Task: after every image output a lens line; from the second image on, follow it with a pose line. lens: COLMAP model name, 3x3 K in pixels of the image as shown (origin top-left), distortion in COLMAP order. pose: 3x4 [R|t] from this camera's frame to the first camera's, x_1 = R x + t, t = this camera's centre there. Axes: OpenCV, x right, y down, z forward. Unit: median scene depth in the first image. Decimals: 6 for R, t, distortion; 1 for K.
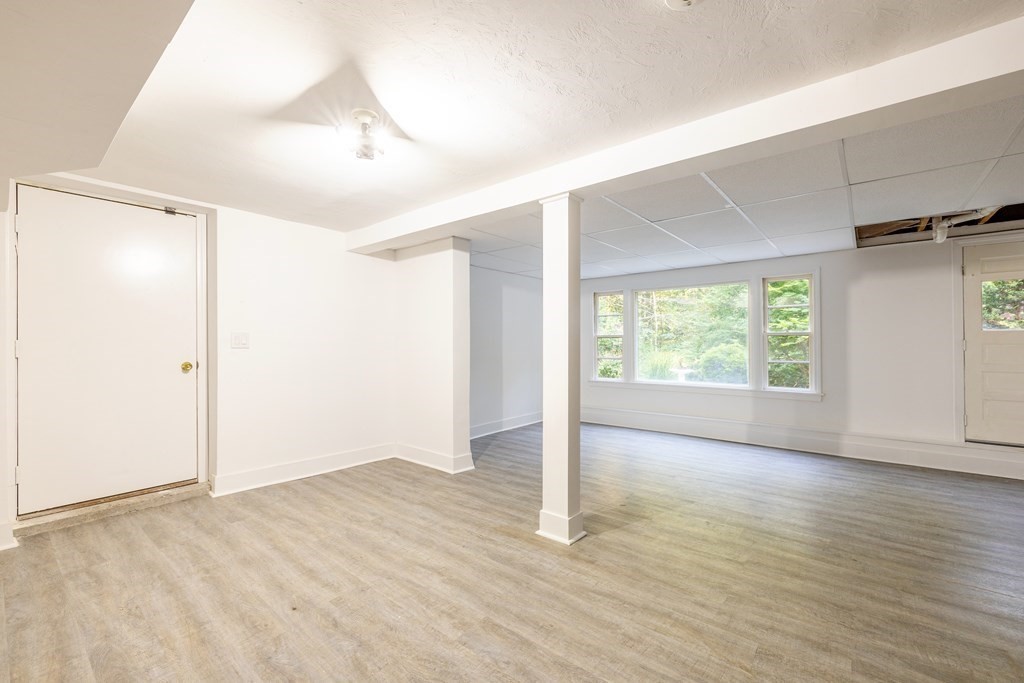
lens RADIAL K [[427.5, 0, 506.1], [0, 427.5, 341.7], [0, 0, 1]] dist [-0.000997, 0.000432]
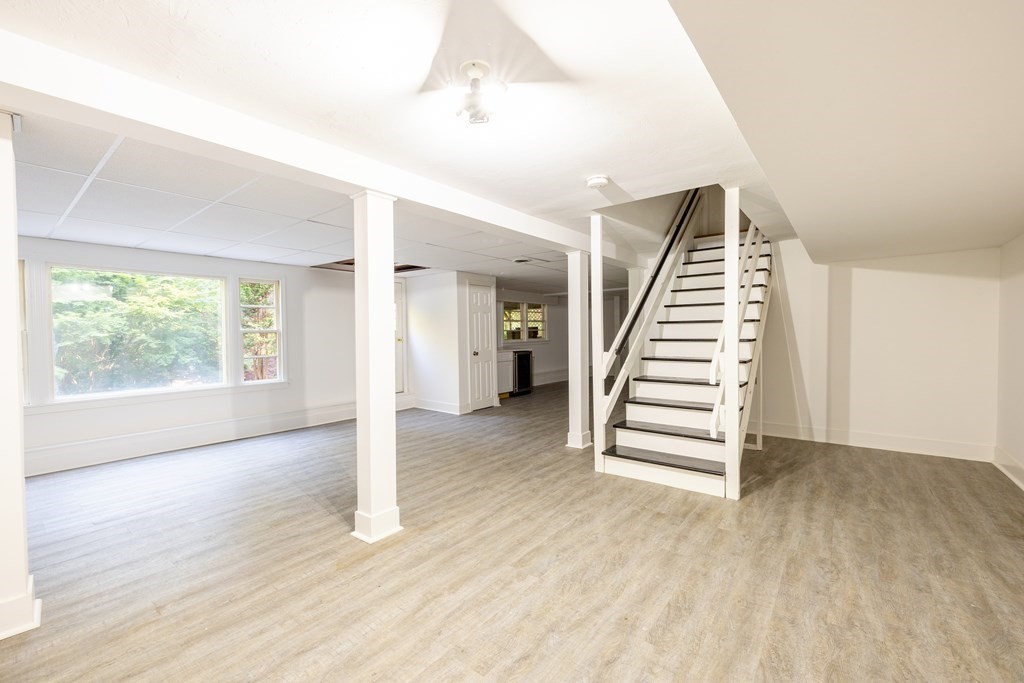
lens RADIAL K [[427.5, 0, 506.1], [0, 427.5, 341.7], [0, 0, 1]] dist [-0.000997, 0.000432]
pose [[-0.017429, -0.017663, 0.999692, -1.034990], [0.009073, 0.999800, 0.017823, -0.012433], [-0.999807, 0.009381, -0.017265, 0.847907]]
